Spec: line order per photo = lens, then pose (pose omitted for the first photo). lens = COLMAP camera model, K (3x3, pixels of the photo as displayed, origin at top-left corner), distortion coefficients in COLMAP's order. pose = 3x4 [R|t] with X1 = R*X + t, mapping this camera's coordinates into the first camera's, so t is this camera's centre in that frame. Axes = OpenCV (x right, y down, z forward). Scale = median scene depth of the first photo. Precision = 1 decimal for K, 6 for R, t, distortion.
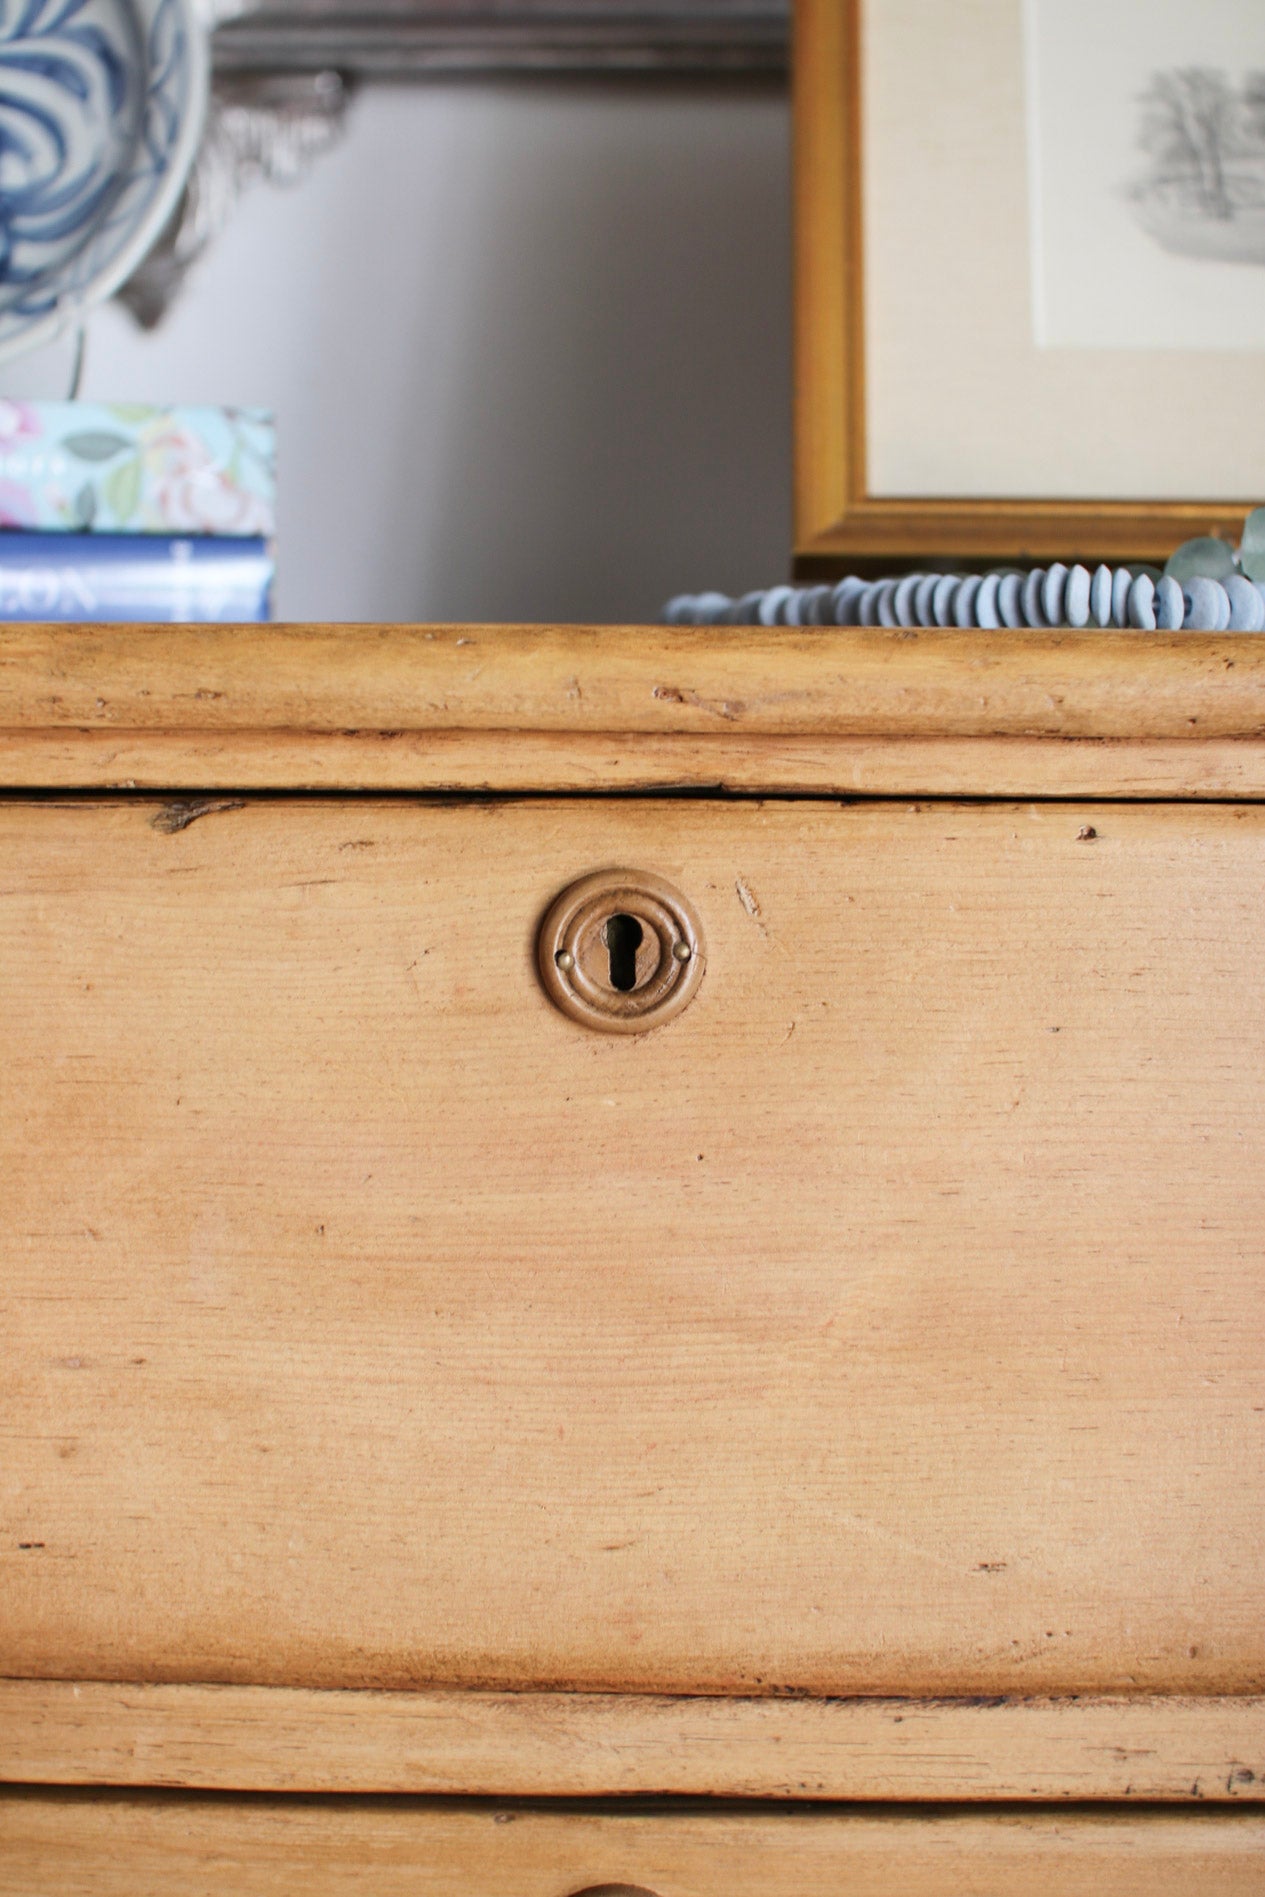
lens RADIAL K [[2678.2, 0, 632.5], [0, 2678.2, 948.5], [0, 0, 1]] dist [-0.182086, 0.218690]
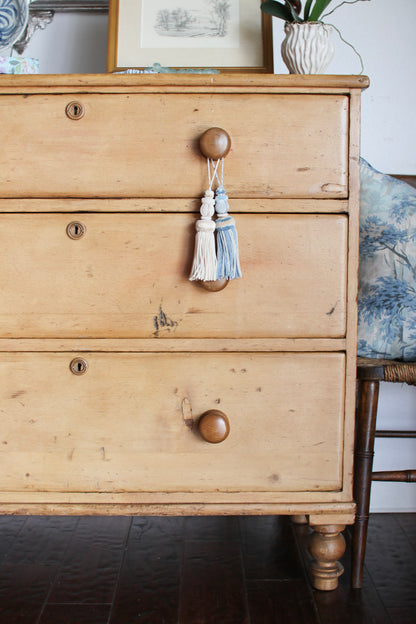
lens RADIAL K [[881.0, 0, 208.0], [0, 881.0, 312.0], [0, 0, 1]] dist [-0.182086, 0.218690]
pose [[0.999284, -0.010202, 0.036422, 0.314739], [0.009382, 0.999700, 0.022613, 0.591109], [-0.036642, -0.022255, 0.999081, -1.867819]]
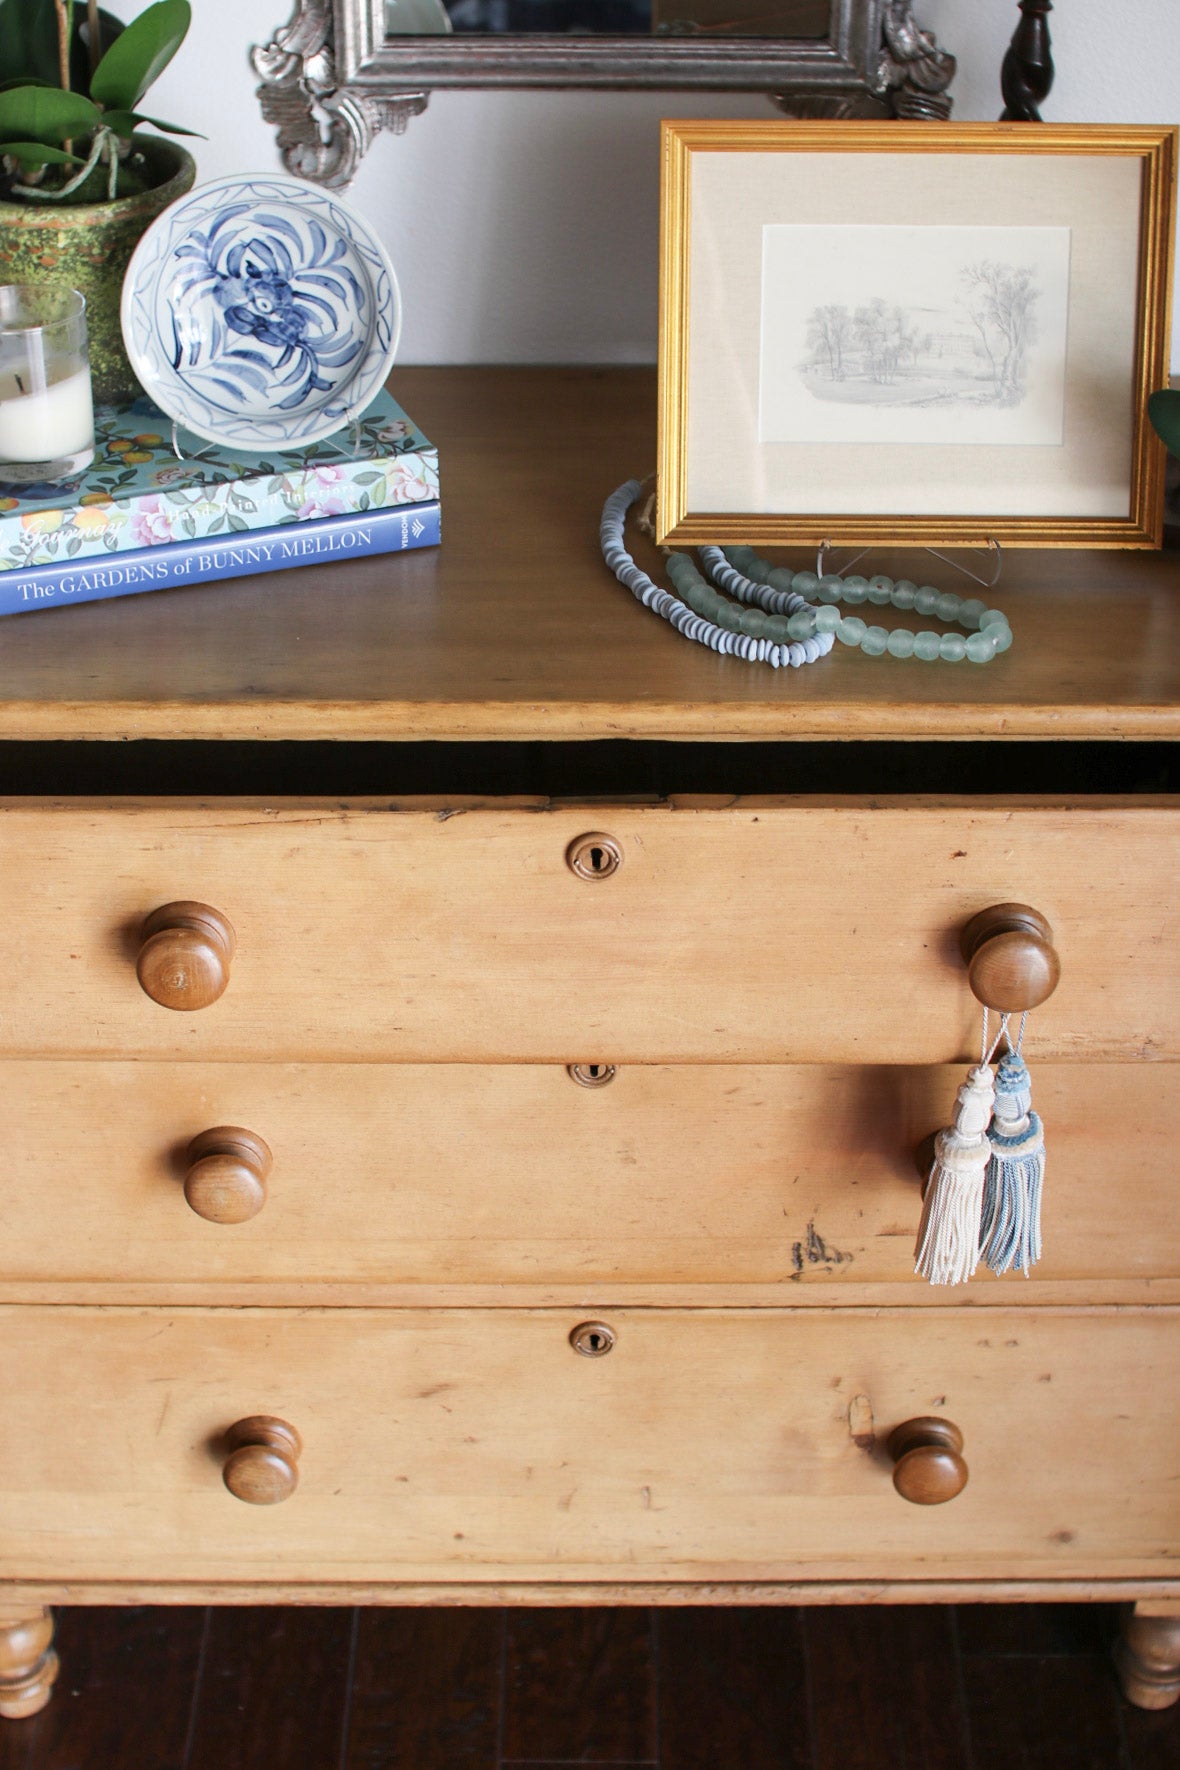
lens RADIAL K [[2673.4, 0, 553.2], [0, 2673.4, 855.1], [0, 0, 1]] dist [-0.176314, 0.180094]
pose [[0.999857, -0.015783, 0.006057, -0.070239], [0.011034, 0.880699, 0.473549, -1.341672], [-0.012808, -0.473414, 0.880747, -1.682036]]
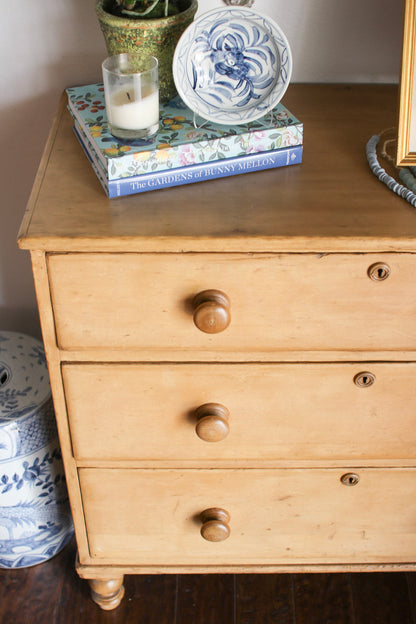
lens RADIAL K [[899.8, 0, 208.0], [0, 899.8, 312.0], [0, 0, 1]] dist [-0.180091, 0.173299]
pose [[0.999824, -0.018737, 0.000499, -0.460780], [0.015282, 0.830289, 0.557124, -1.235385], [-0.010853, -0.557018, 0.830429, -1.050365]]
